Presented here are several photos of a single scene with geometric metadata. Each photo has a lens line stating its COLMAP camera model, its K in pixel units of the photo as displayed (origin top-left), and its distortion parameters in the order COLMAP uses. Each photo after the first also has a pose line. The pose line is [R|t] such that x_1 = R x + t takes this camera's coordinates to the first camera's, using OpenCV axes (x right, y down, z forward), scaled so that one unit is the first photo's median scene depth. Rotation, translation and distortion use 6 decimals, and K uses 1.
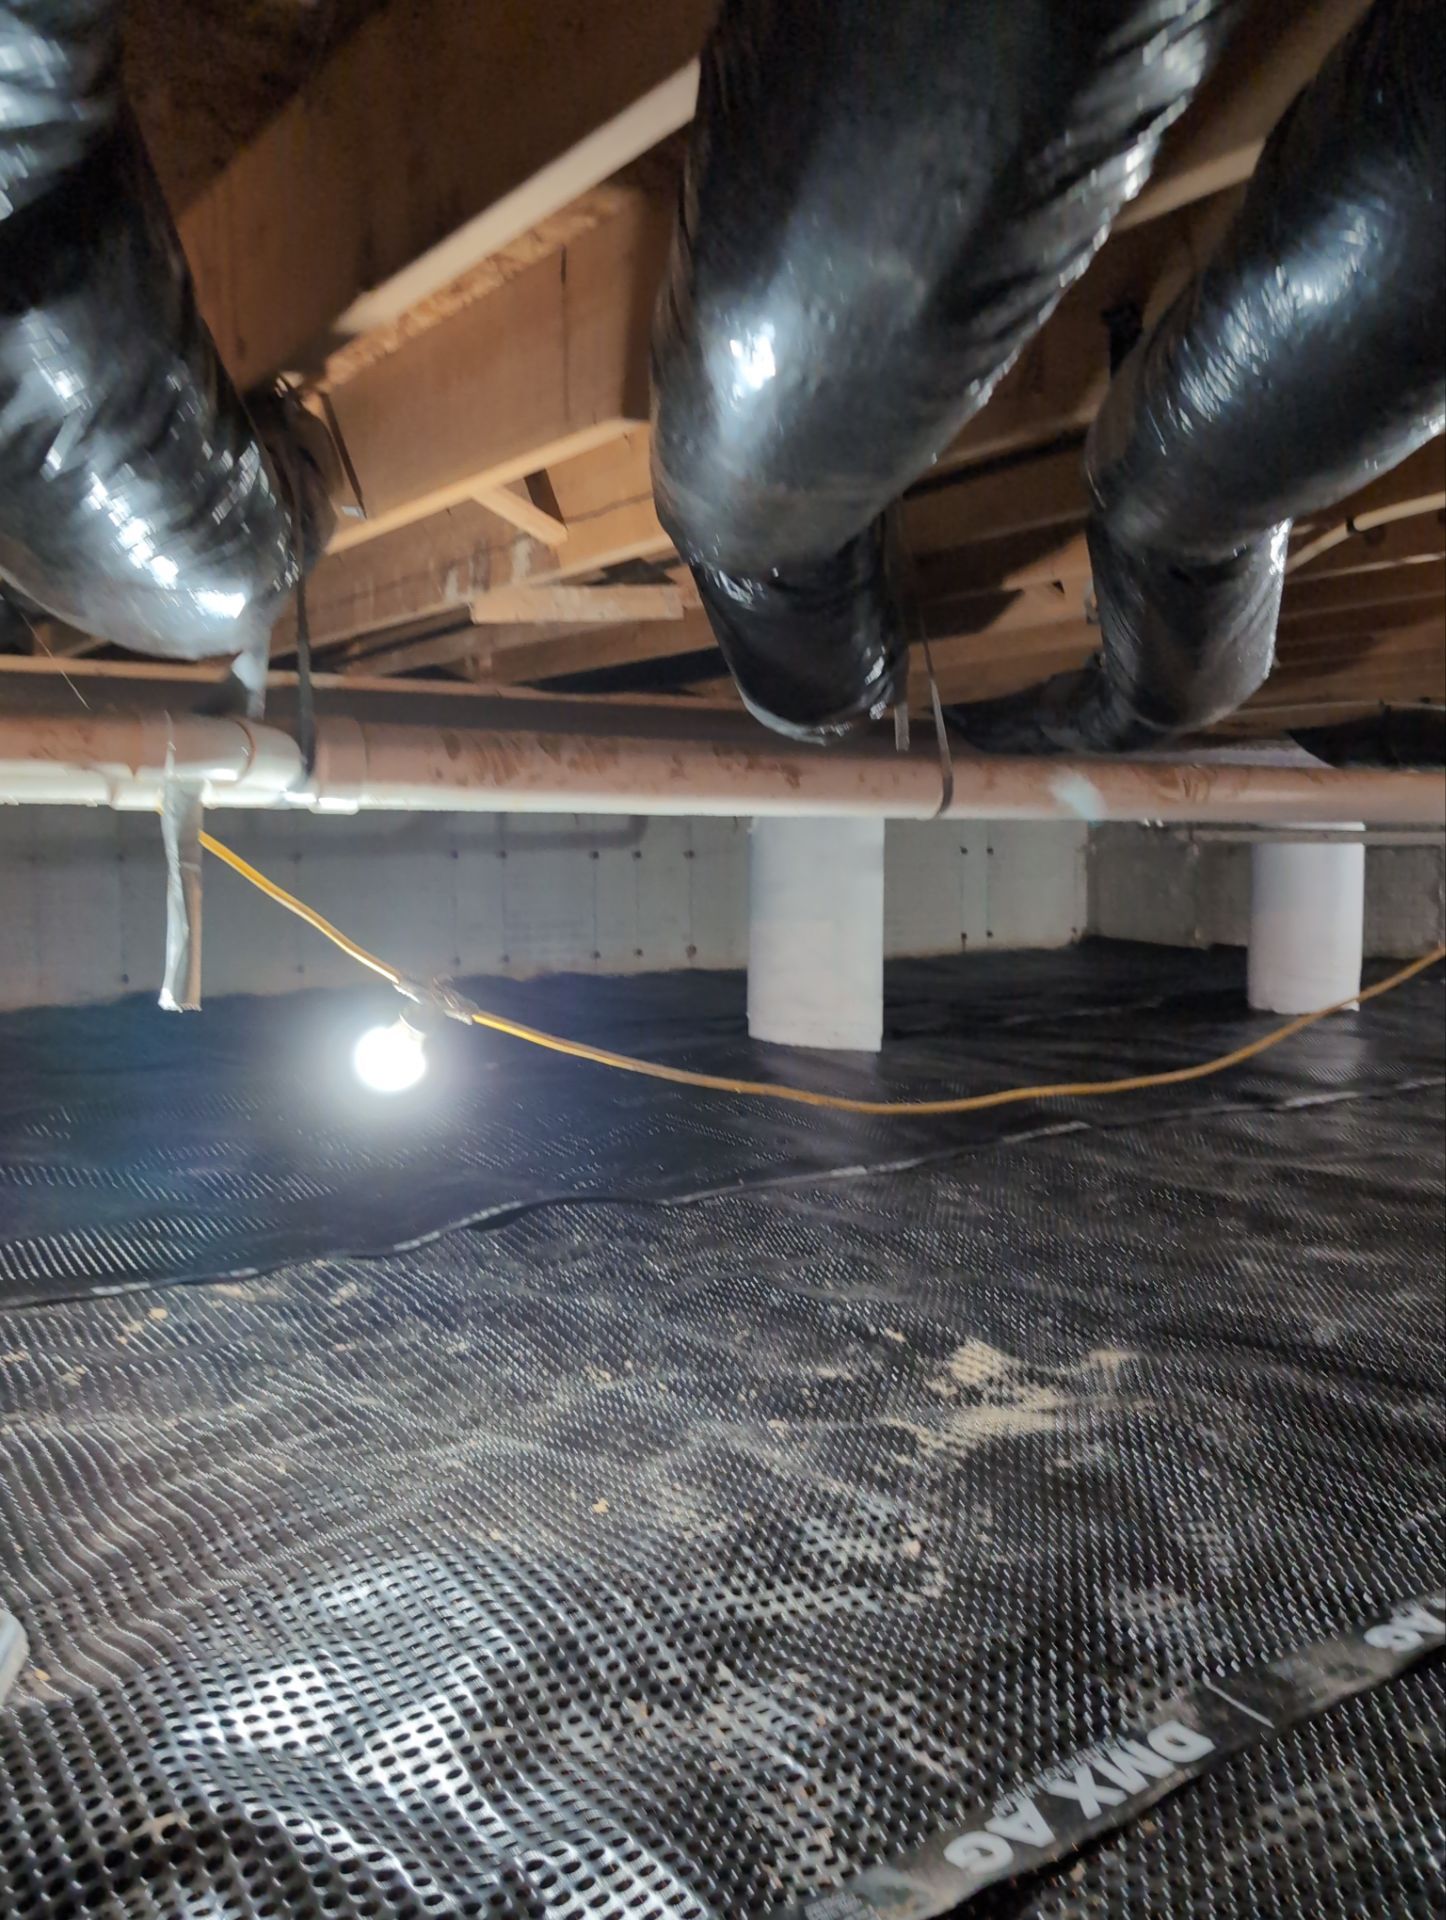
lens RADIAL K [[1597.9, 0, 729.0], [0, 1597.9, 979.2], [0, 0, 1]] dist [0.010646, 0.017718]
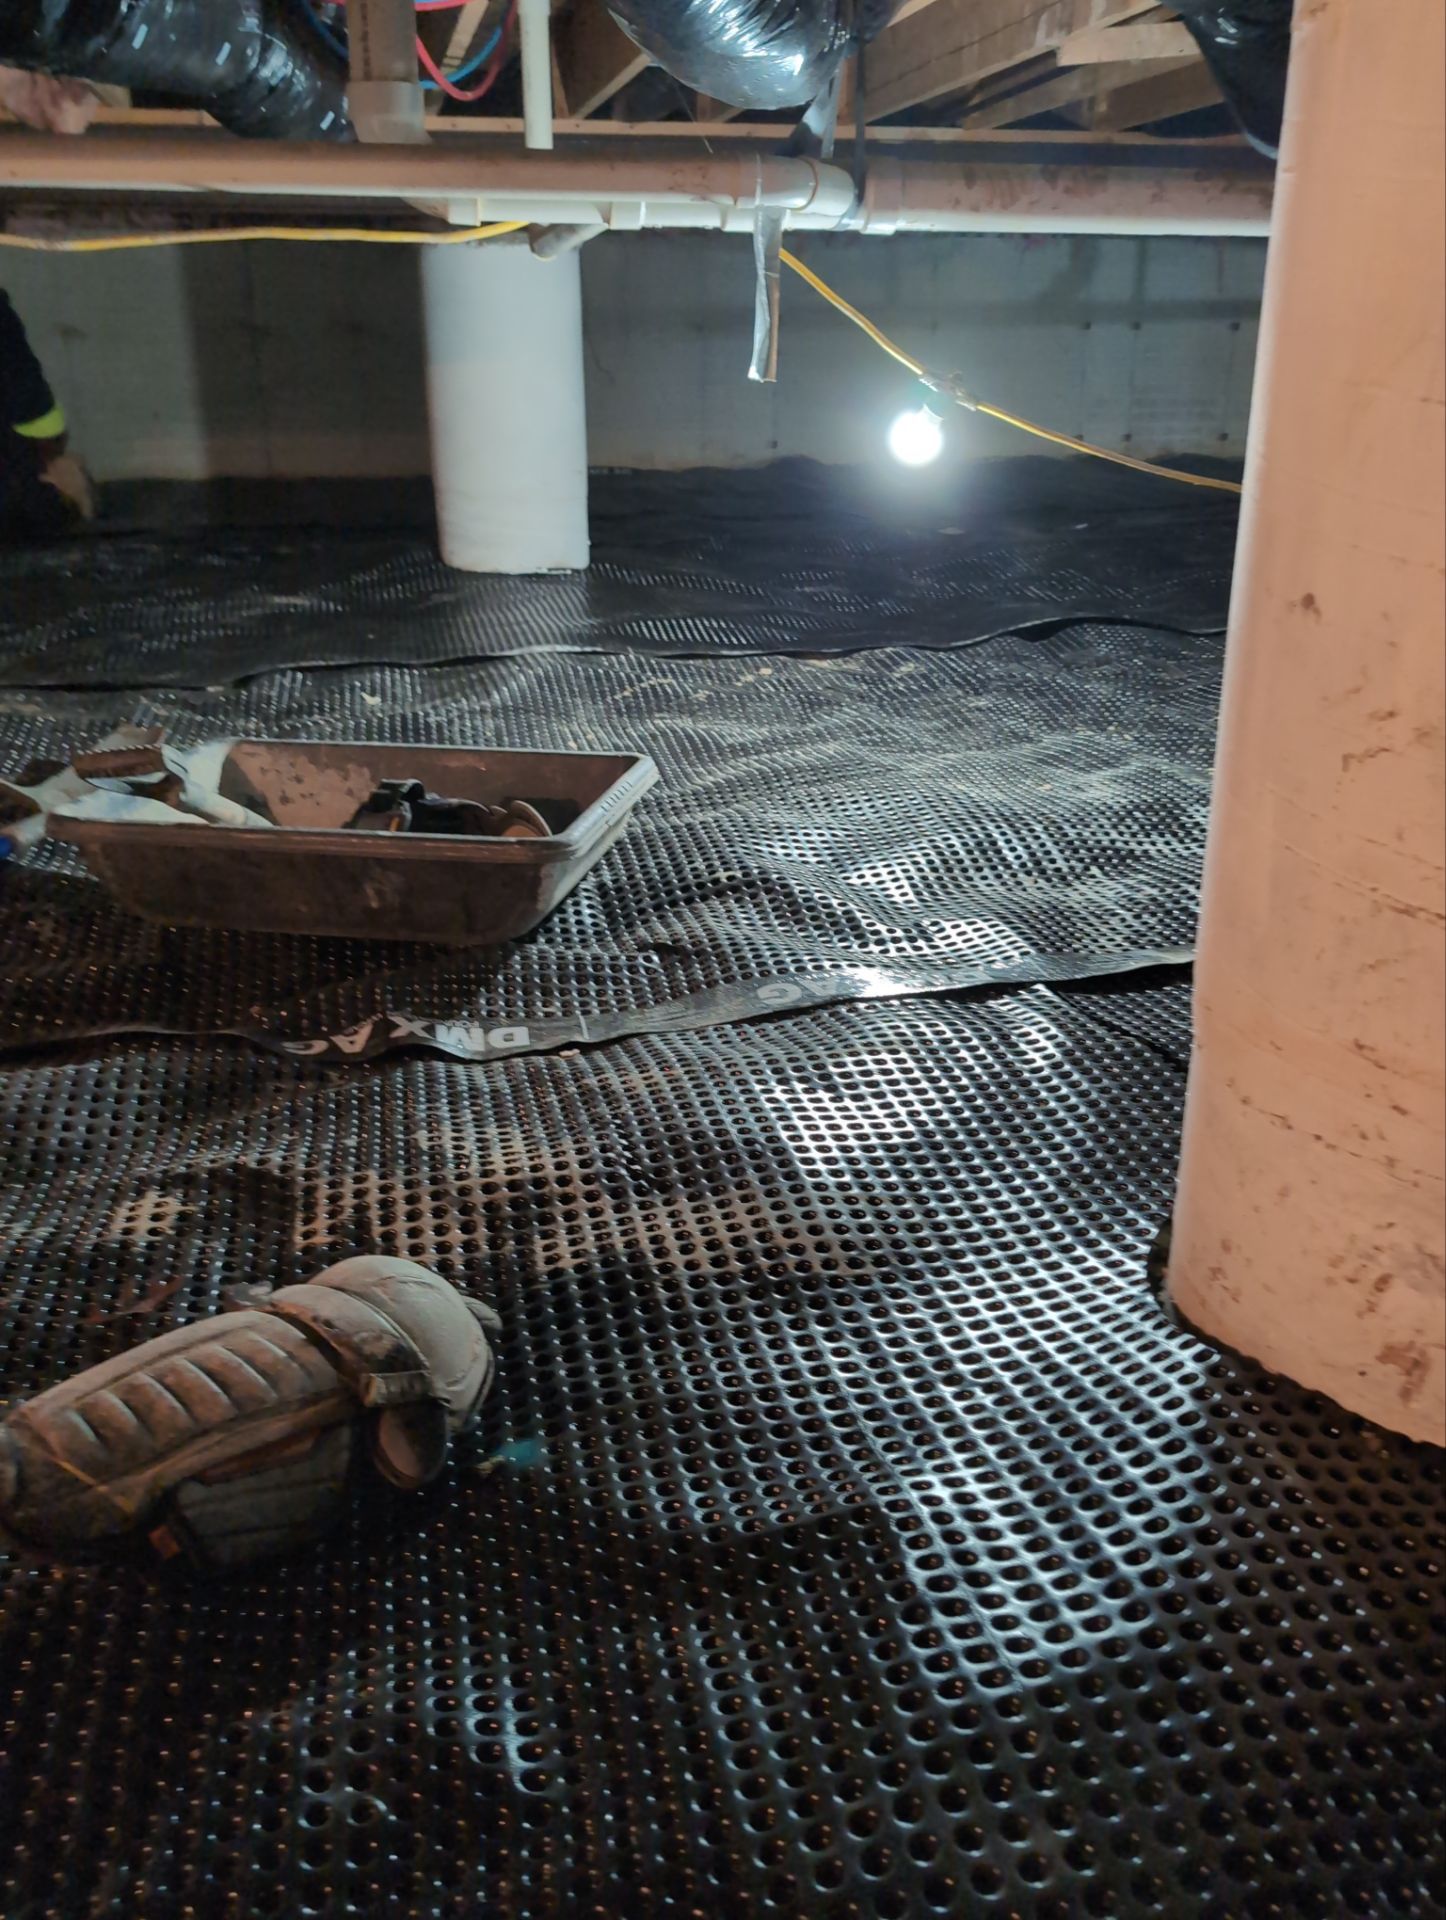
lens RADIAL K [[1619.4, 0, 732.2], [0, 1619.4, 960.2], [0, 0, 1]] dist [0.017816, -0.013527]
pose [[0.921894, 0.138071, -0.362005, 0.206305], [-0.031406, 0.957902, 0.285371, 0.088968], [0.386167, -0.251713, 0.887421, -0.390467]]
